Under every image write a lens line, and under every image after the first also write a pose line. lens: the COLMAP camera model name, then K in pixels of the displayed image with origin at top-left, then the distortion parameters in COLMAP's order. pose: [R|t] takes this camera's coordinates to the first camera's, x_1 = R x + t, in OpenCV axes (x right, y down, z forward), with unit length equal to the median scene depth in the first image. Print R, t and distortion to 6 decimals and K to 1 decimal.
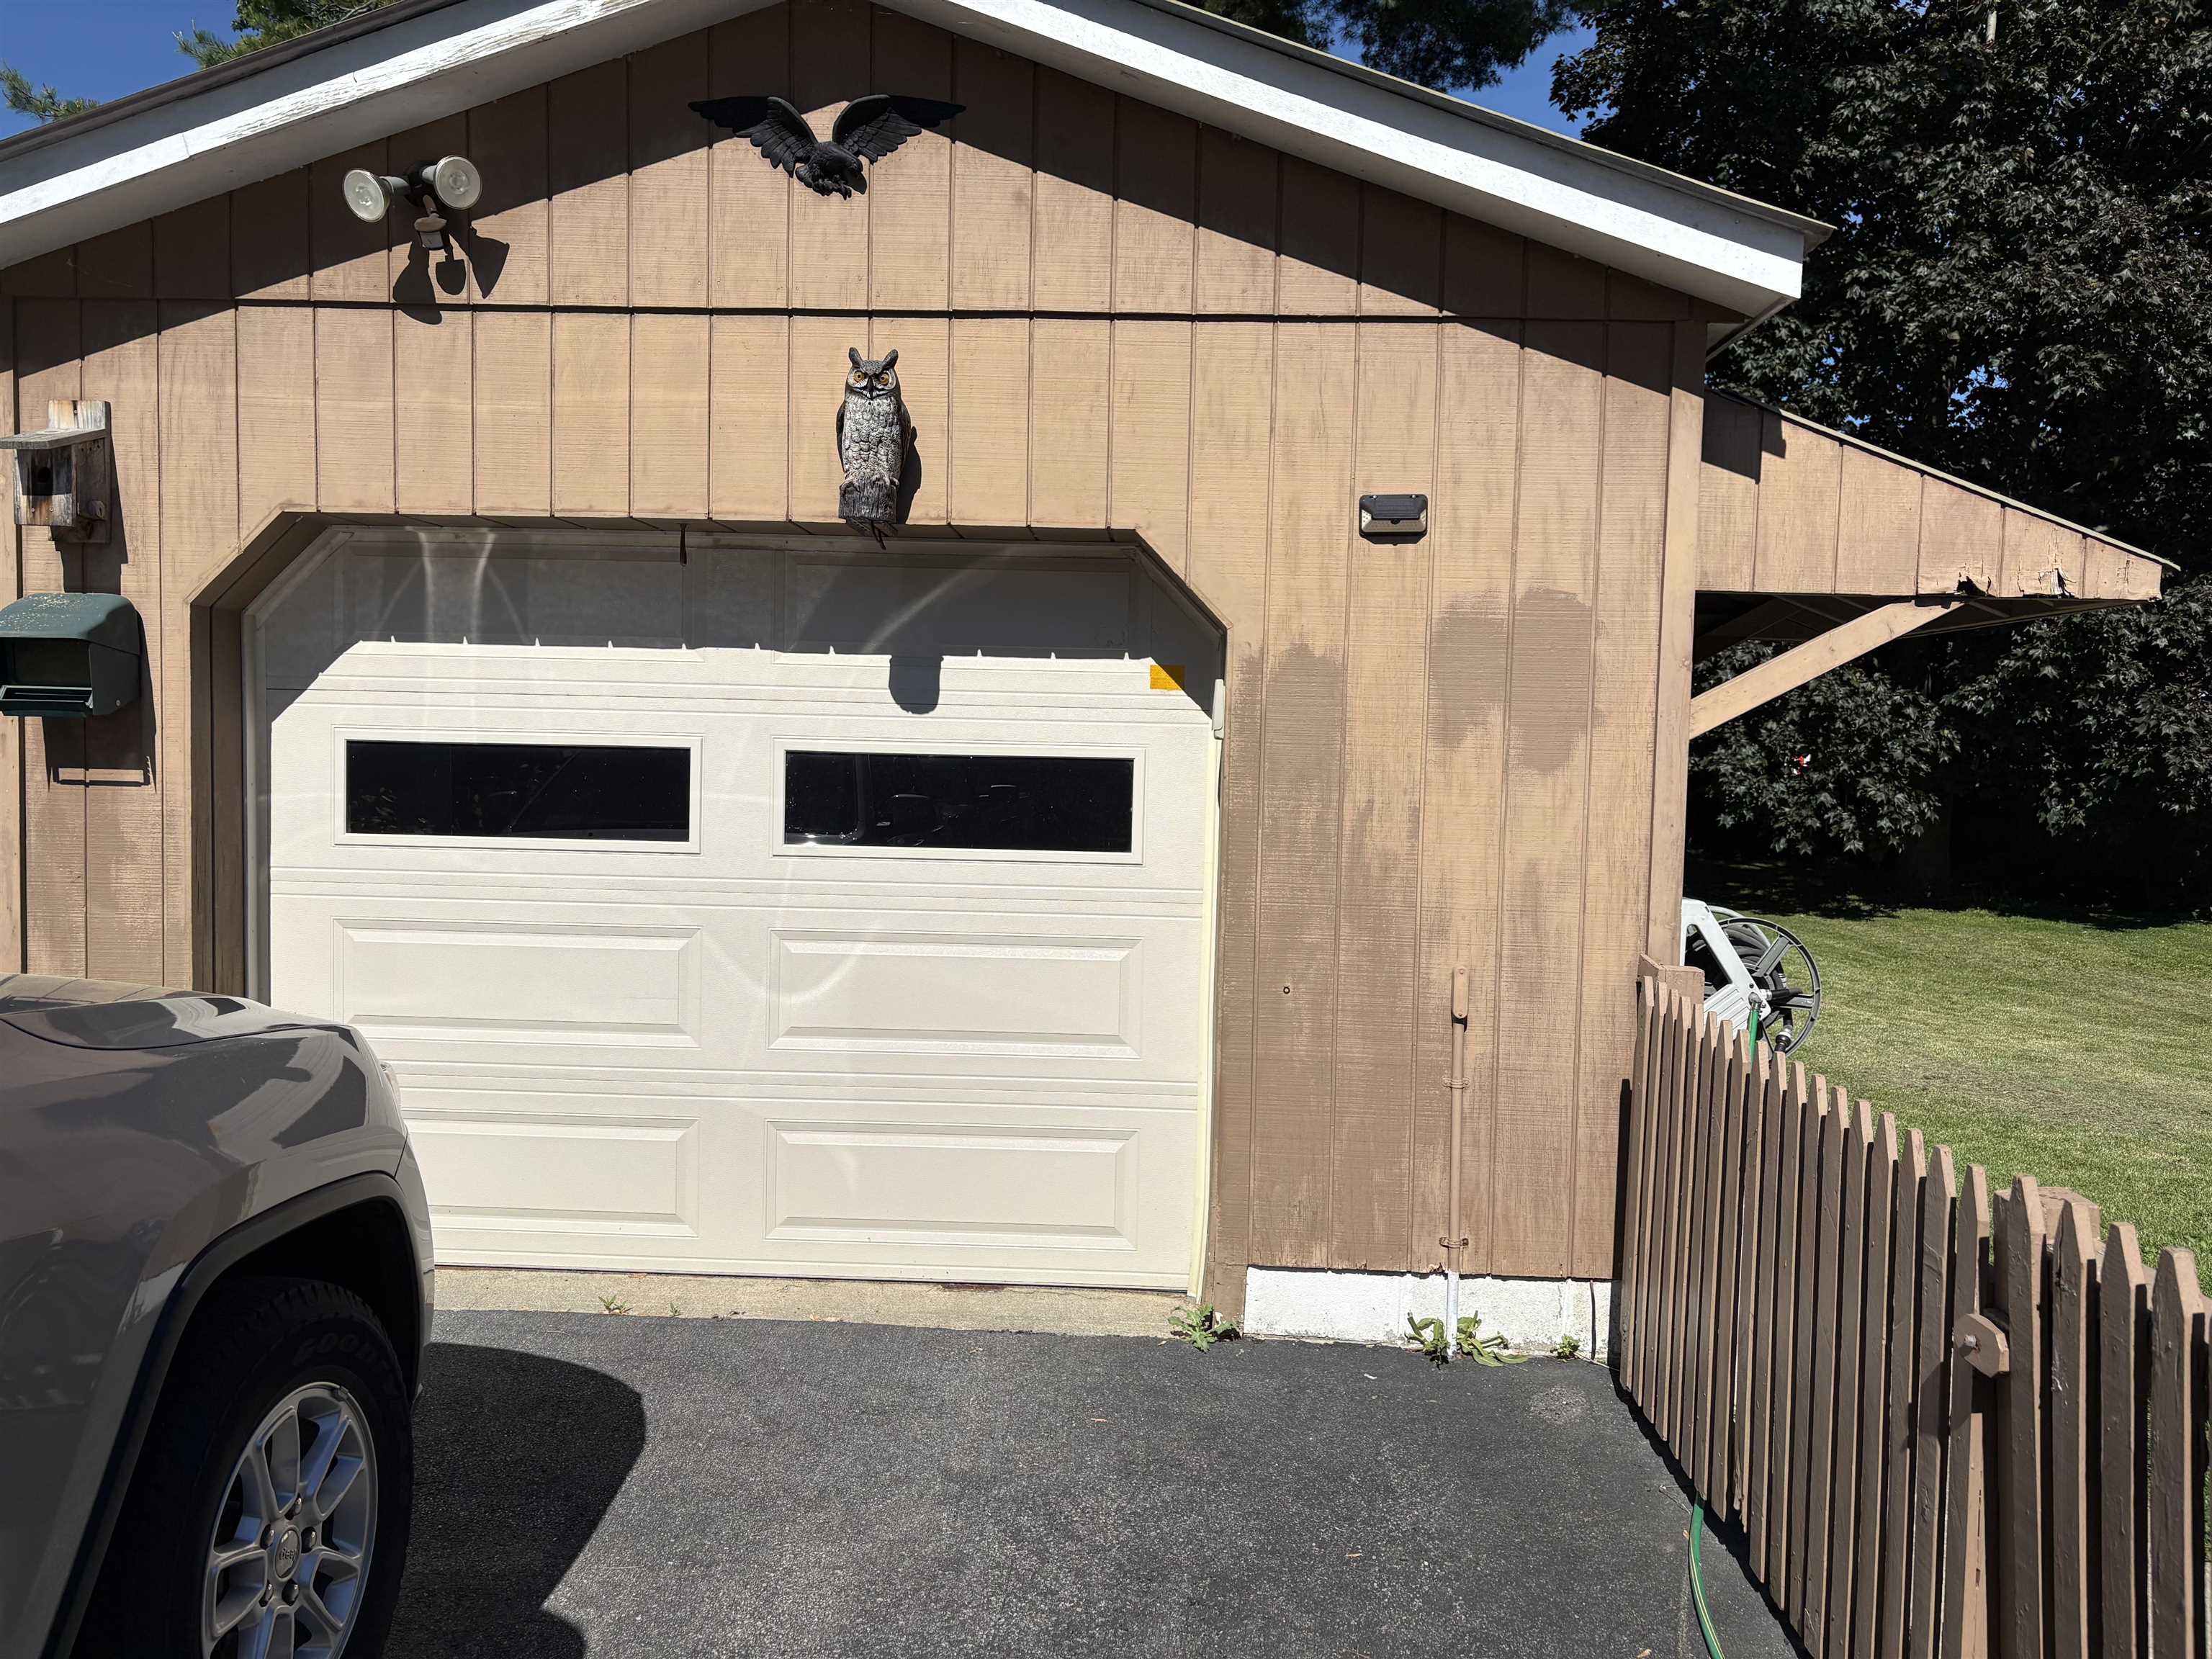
lens RADIAL K [[1667.1, 0, 1106.7], [0, 1667.1, 814.1], [0, 0, 1]] dist [0.056655, -0.058339]
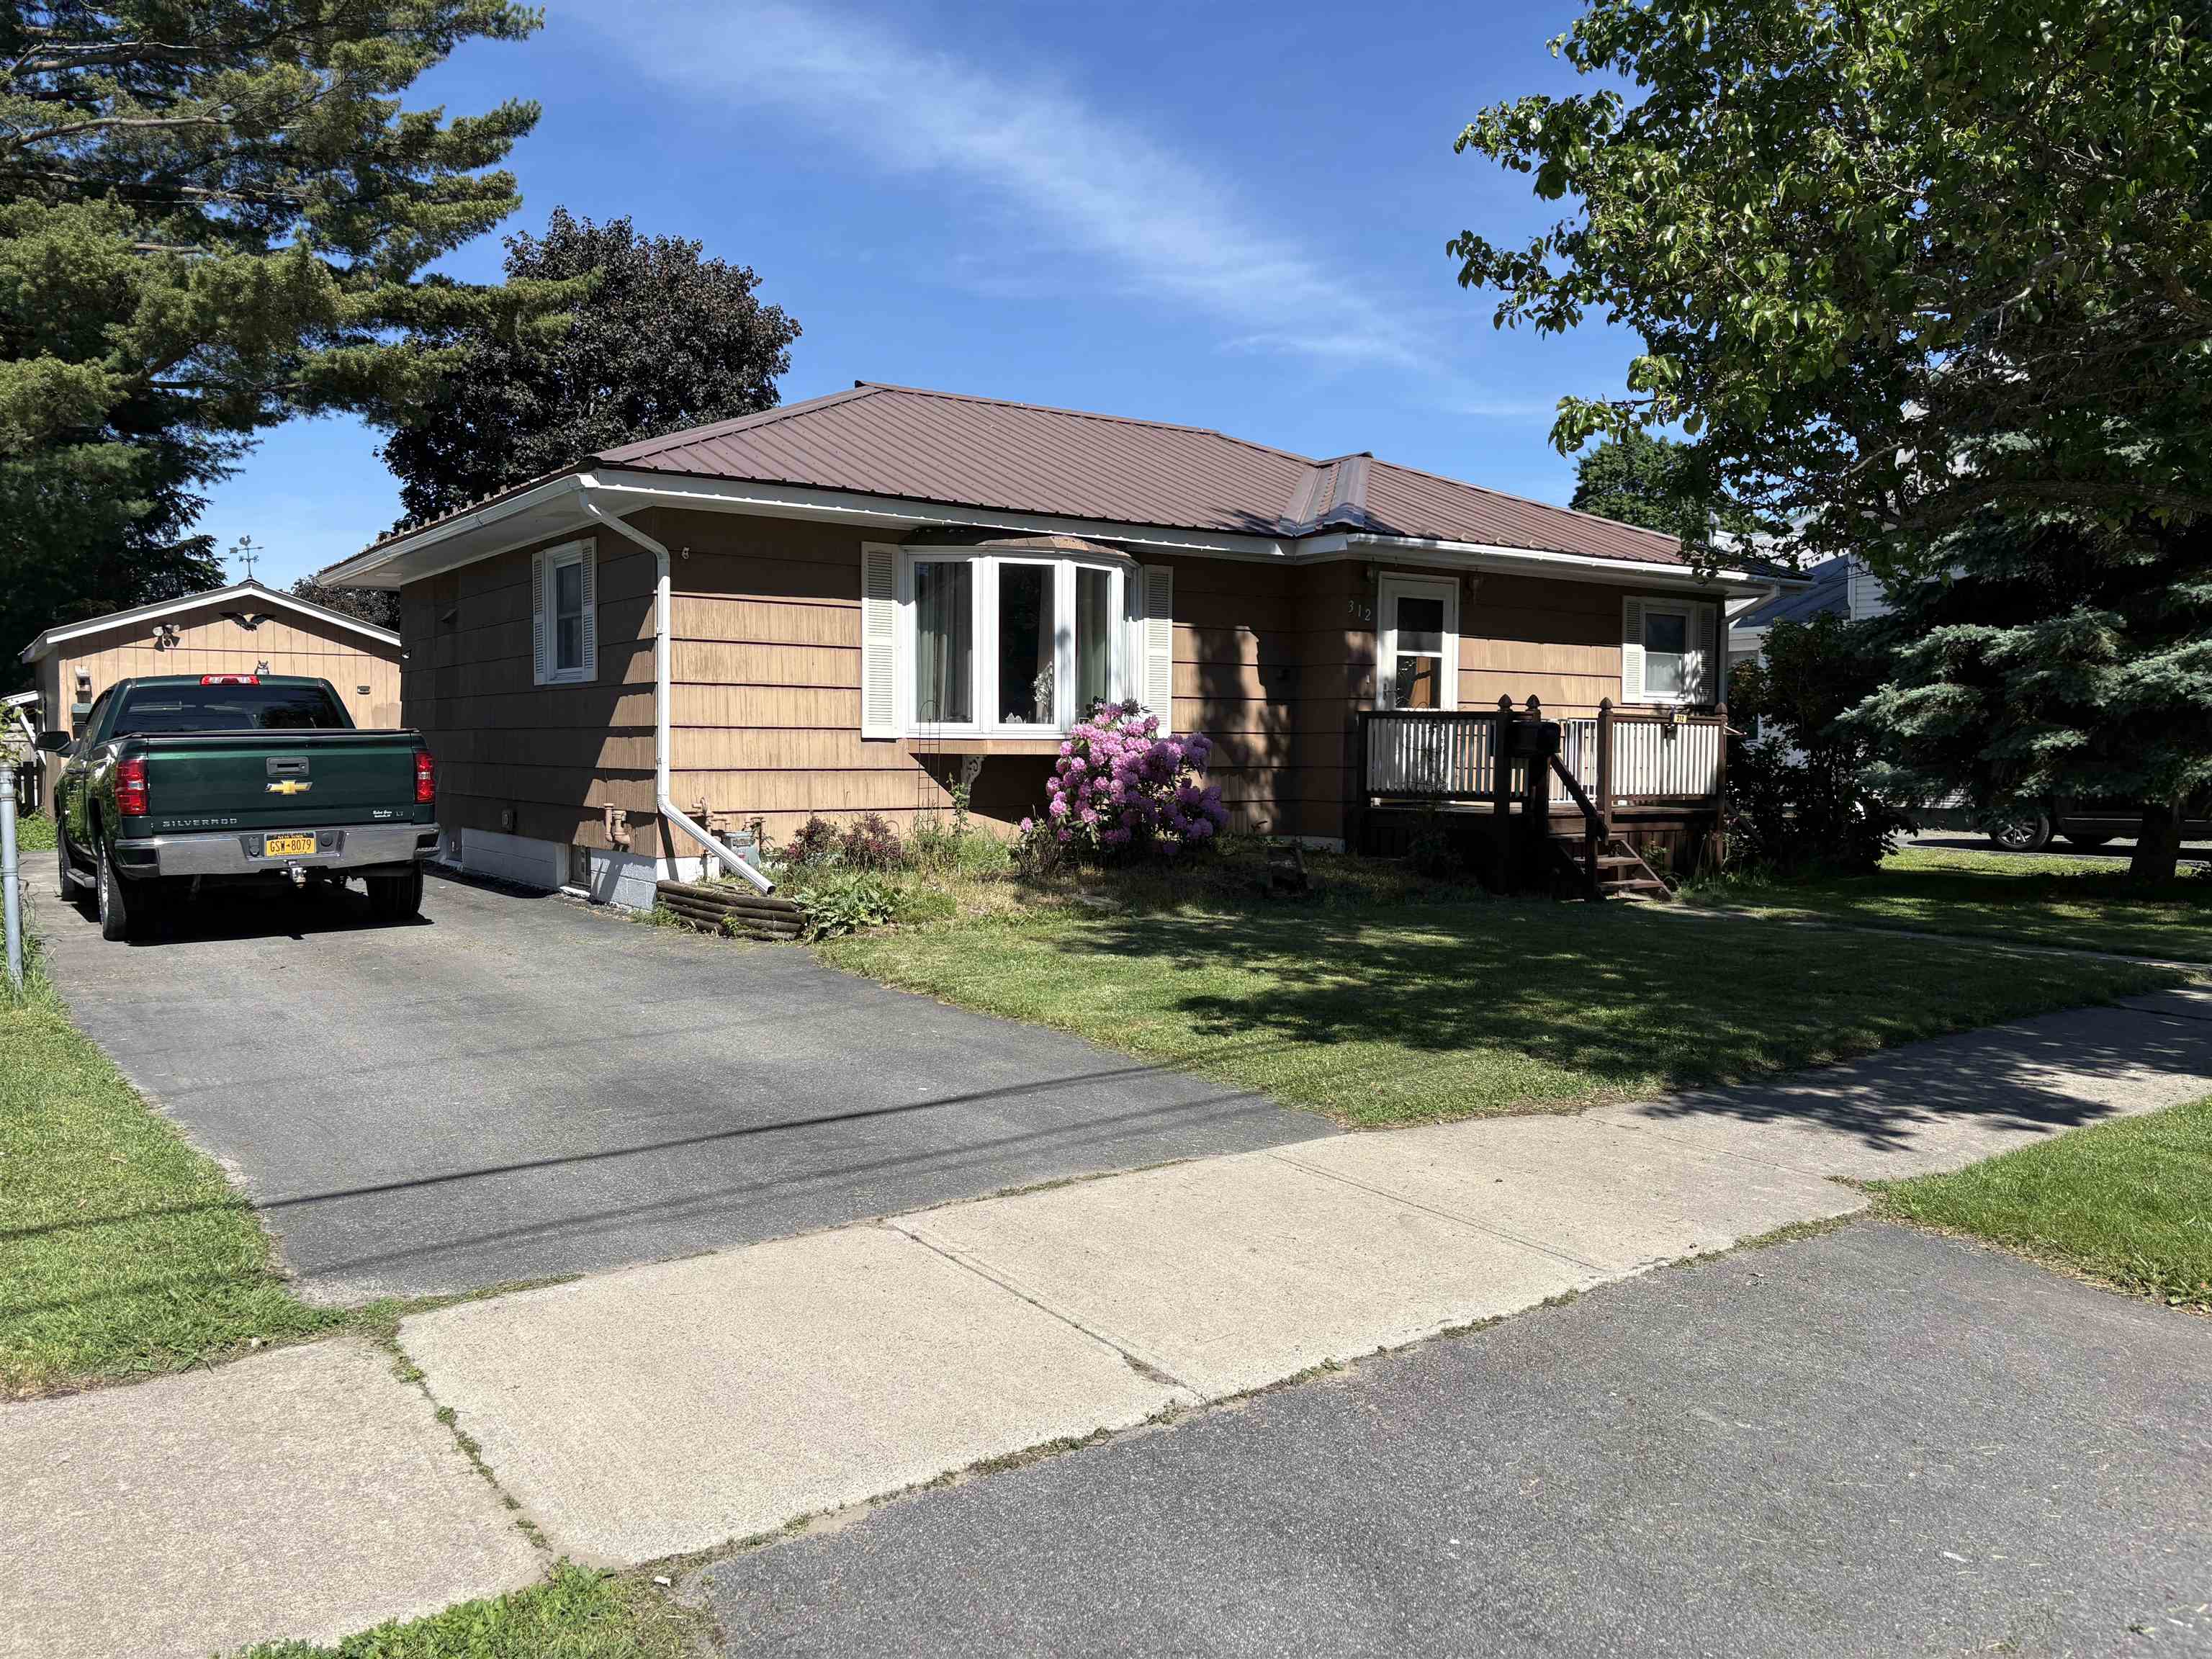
lens RADIAL K [[1694.8, 0, 1106.0], [0, 1694.8, 829.5], [0, 0, 1]] dist [0.040260, -0.000509]
pose [[0.799101, -0.052770, 0.598877, -1.324716], [0.048022, 0.998560, 0.023910, 0.285919], [-0.599276, 0.009653, 0.800484, -5.202189]]
